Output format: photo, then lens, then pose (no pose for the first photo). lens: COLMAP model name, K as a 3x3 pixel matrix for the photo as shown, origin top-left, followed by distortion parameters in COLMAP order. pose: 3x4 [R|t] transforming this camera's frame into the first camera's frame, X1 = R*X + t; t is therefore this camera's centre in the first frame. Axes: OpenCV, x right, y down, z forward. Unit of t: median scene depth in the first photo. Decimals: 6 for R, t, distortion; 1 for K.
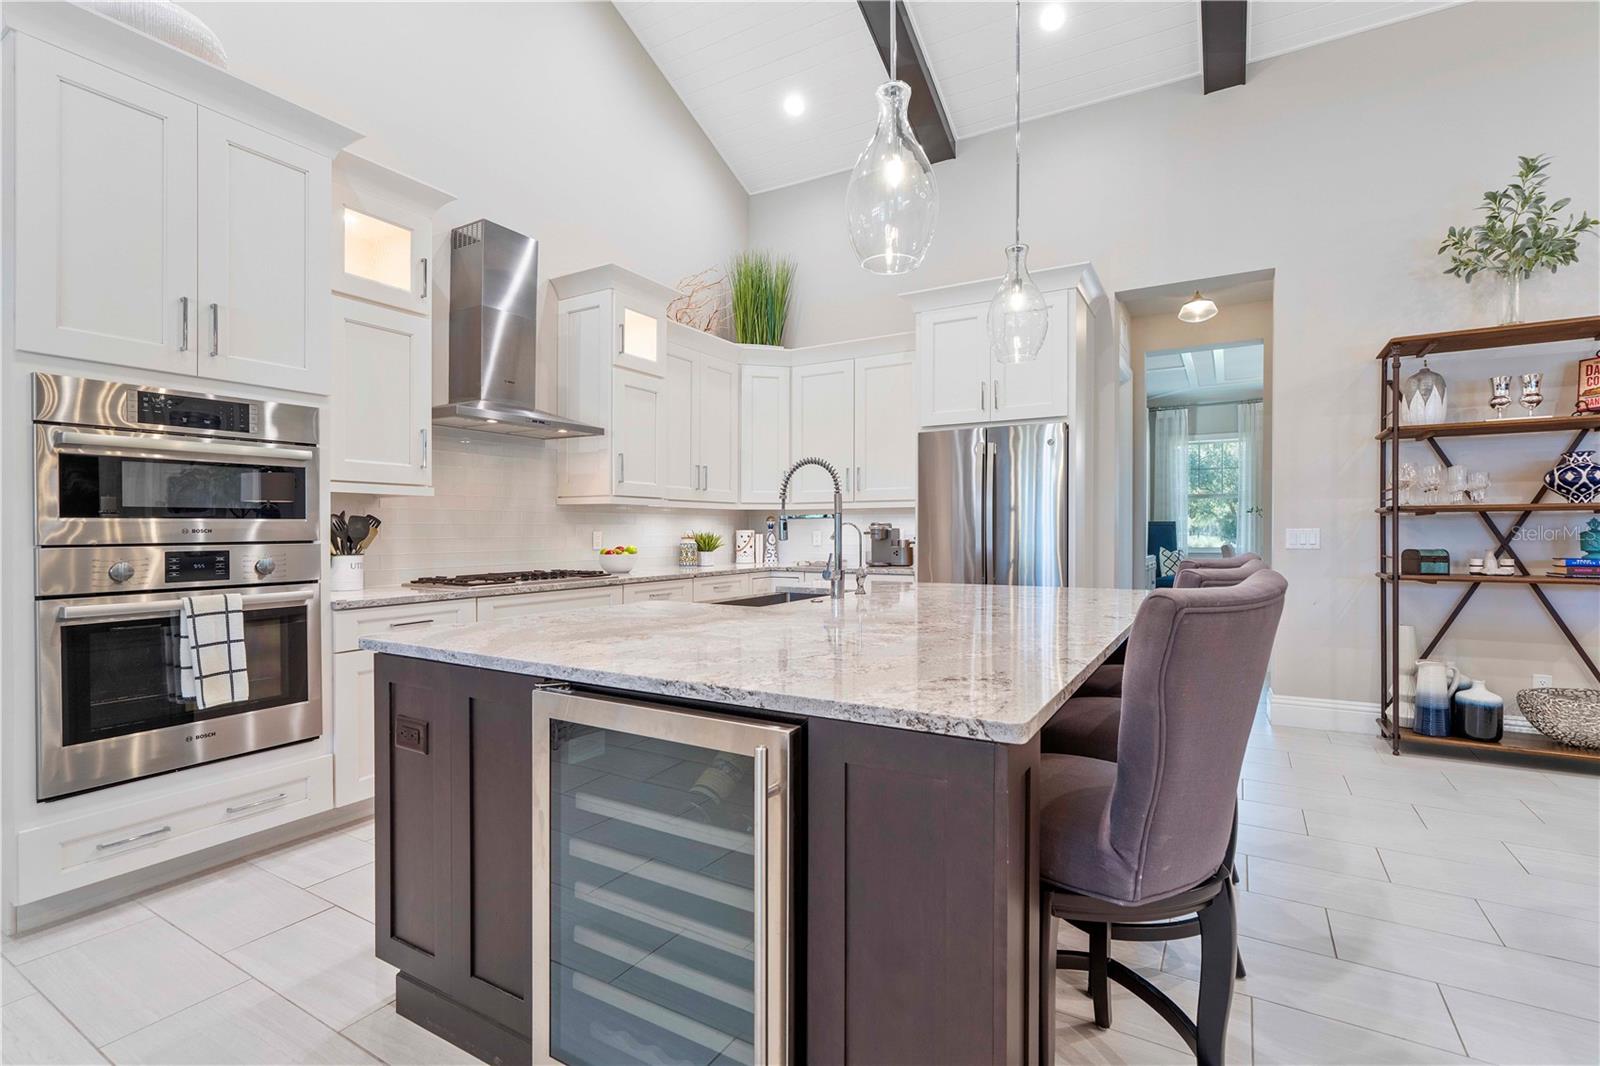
lens RADIAL K [[726.5, 0, 814.6], [0, 726.5, 537.7], [0, 0, 1]] dist [-0.009555, 0.003572]
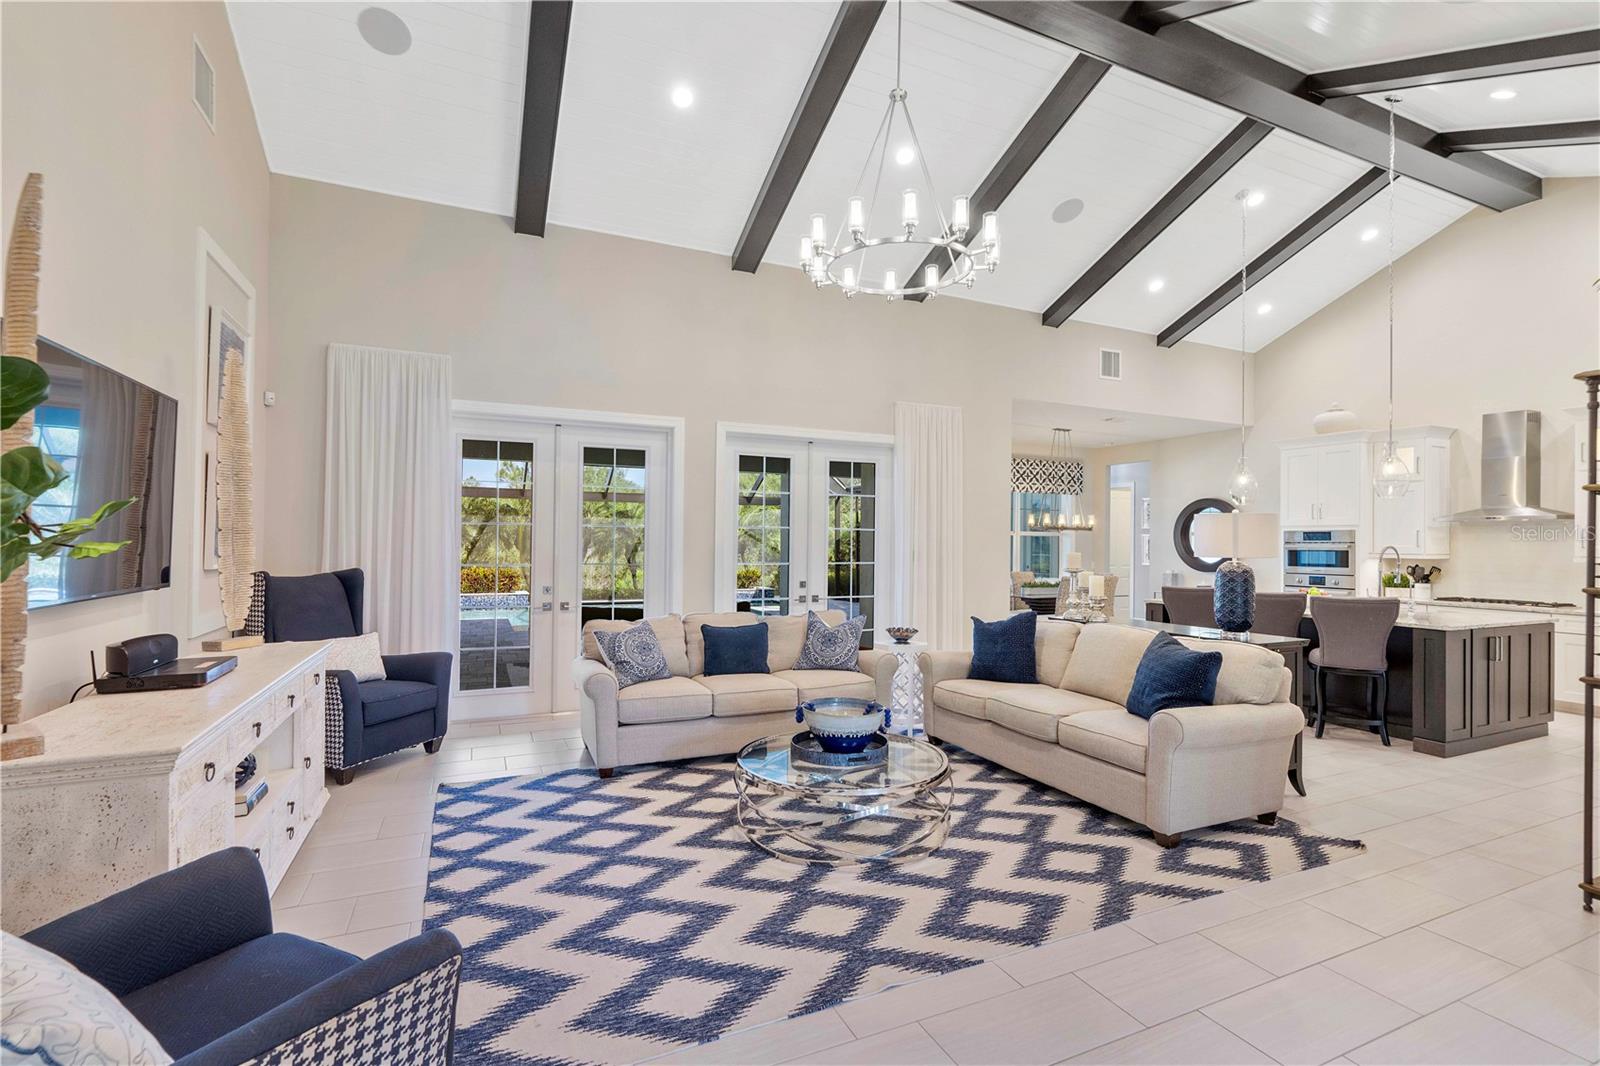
lens RADIAL K [[726.5, 0, 790.4], [0, 726.5, 538.7], [0, 0, 1]] dist [-0.009555, 0.003572]
pose [[-0.585855, -0.008049, -0.810376, 2.338098], [-0.017734, 0.999839, 0.002890, -0.086954], [0.810222, 0.016064, -0.585903, 0.669447]]
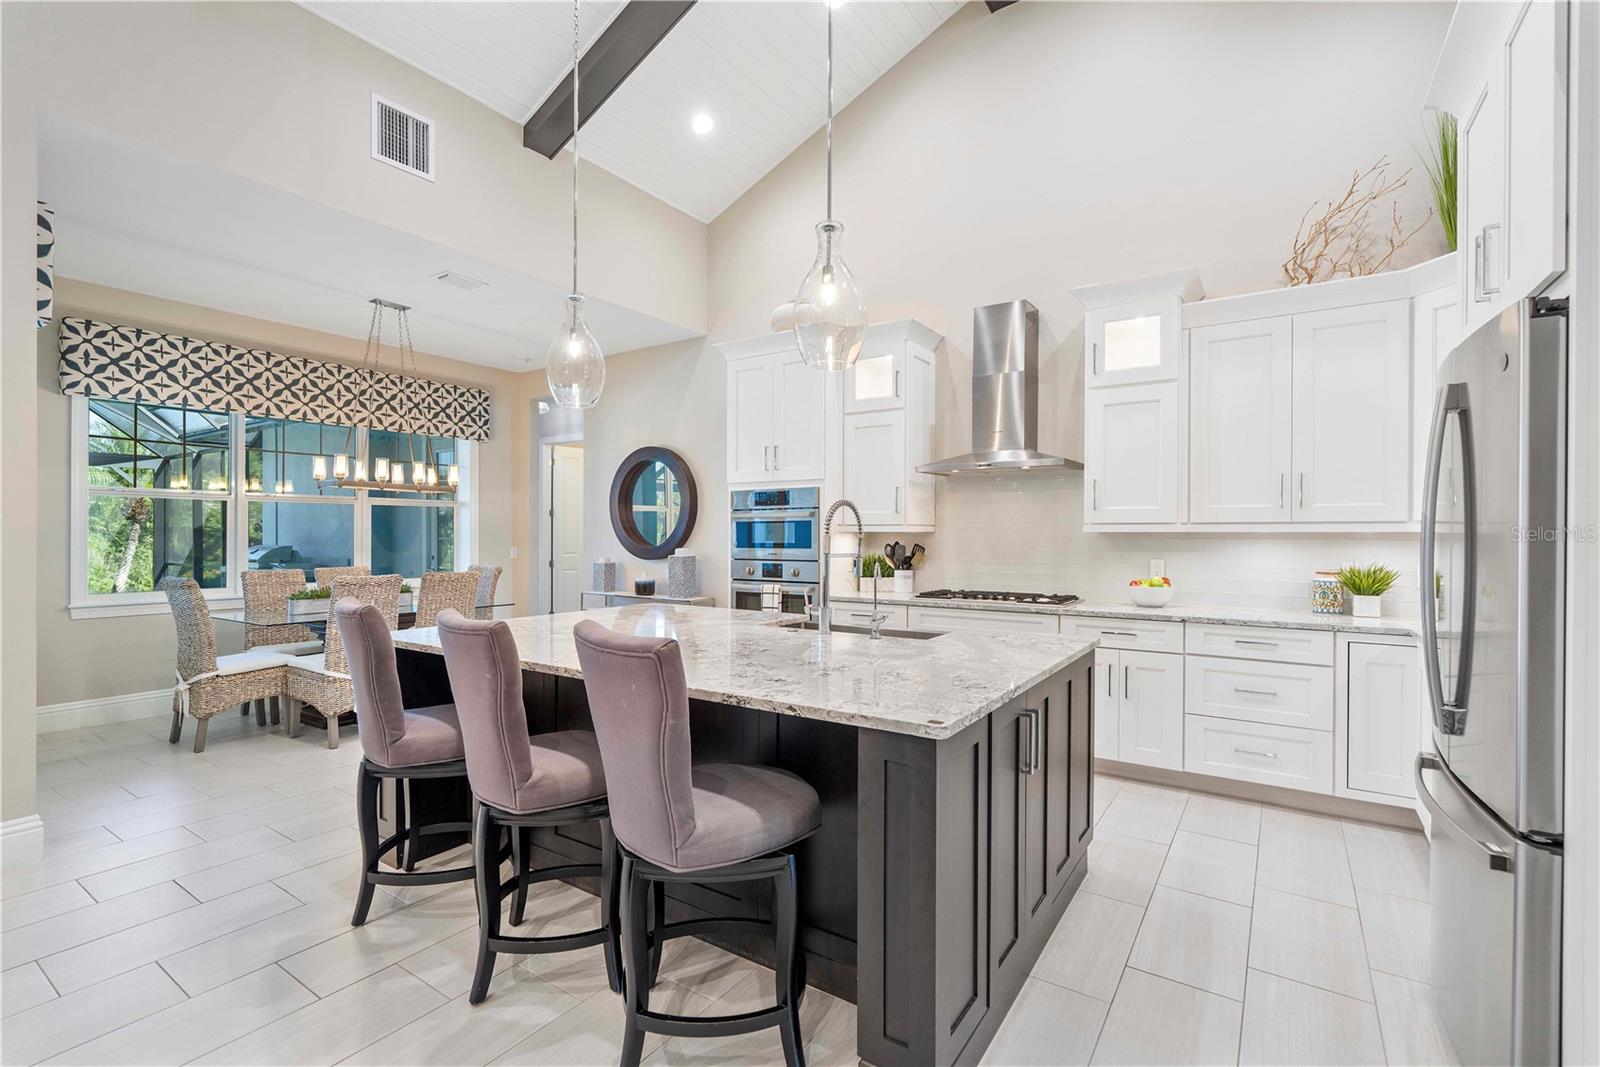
lens RADIAL K [[726.5, 0, 801.4], [0, 726.5, 537.5], [0, 0, 1]] dist [-0.009555, 0.003572]
pose [[-0.062259, 0.006009, -0.998042, 0.866500], [-0.013205, 0.999889, 0.006844, -0.050398], [0.997973, 0.013605, -0.062173, 0.829131]]
